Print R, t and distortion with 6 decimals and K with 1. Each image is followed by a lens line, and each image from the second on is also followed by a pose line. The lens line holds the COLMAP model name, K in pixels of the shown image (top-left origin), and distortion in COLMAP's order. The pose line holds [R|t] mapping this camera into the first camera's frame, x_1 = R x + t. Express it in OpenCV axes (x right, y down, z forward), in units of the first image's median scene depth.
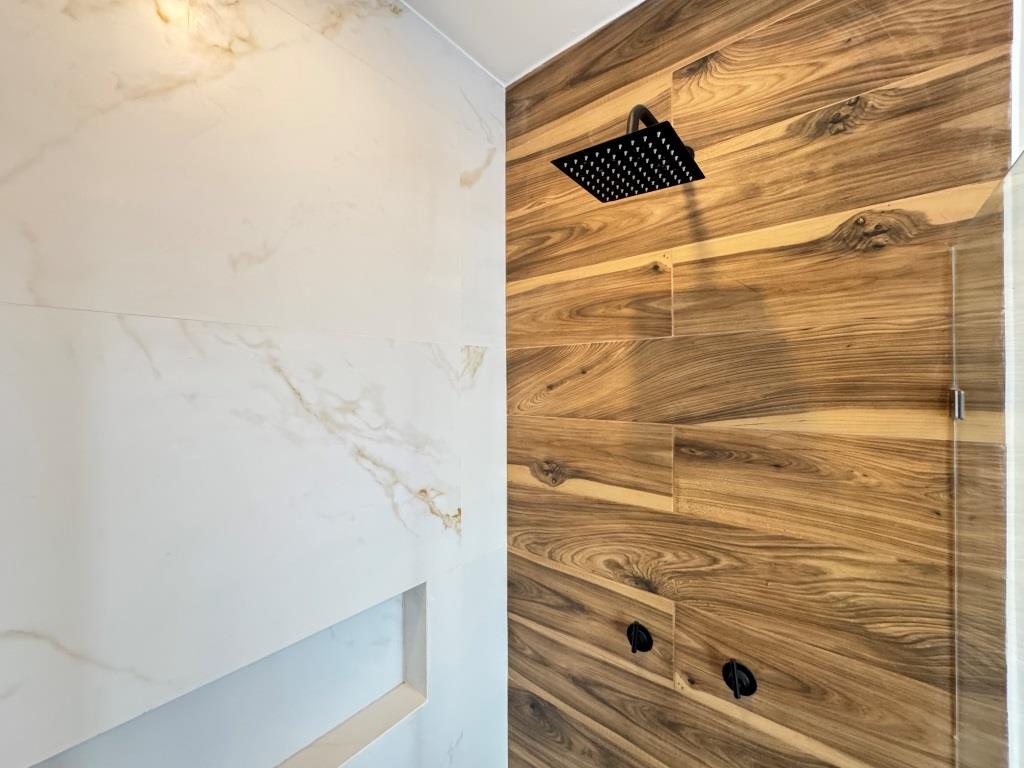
lens RADIAL K [[407.5, 0, 509.5], [0, 407.5, 385.9], [0, 0, 1]] dist [-0.003276, 0.000261]
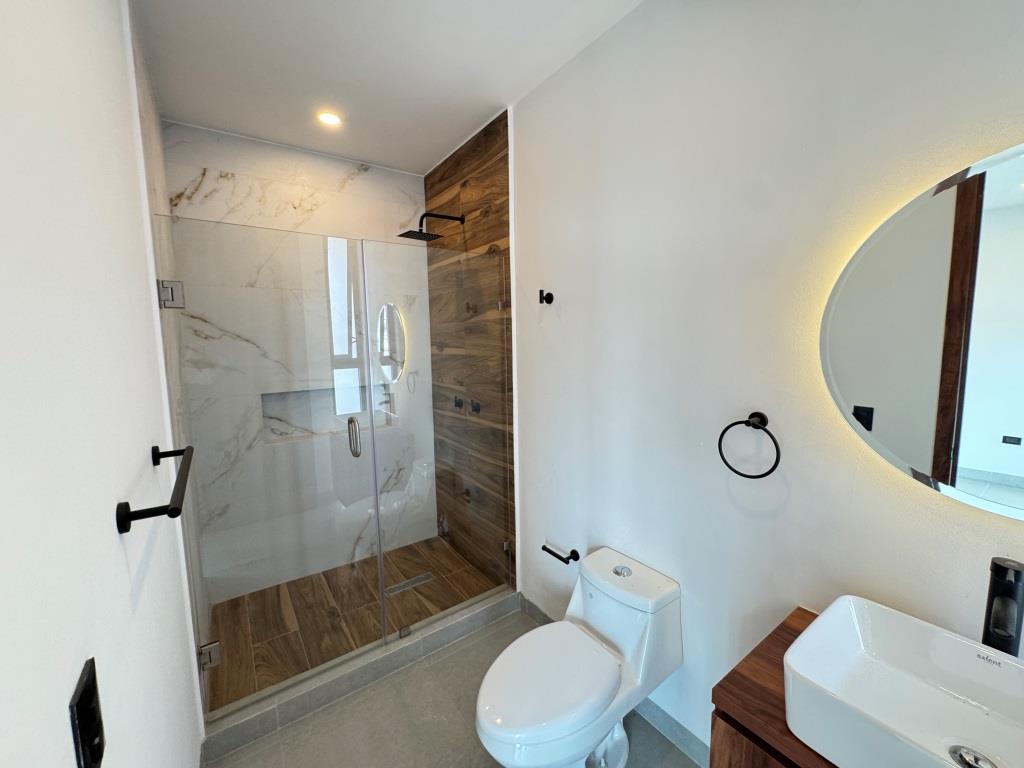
lens RADIAL K [[407.5, 0, 513.0], [0, 407.5, 381.0], [0, 0, 1]] dist [-0.003276, 0.000261]
pose [[0.969322, 0.010509, -0.245568, 1.425374], [0.014687, 0.994824, 0.100550, 0.226556], [0.245353, -0.101072, 0.964150, -1.597520]]
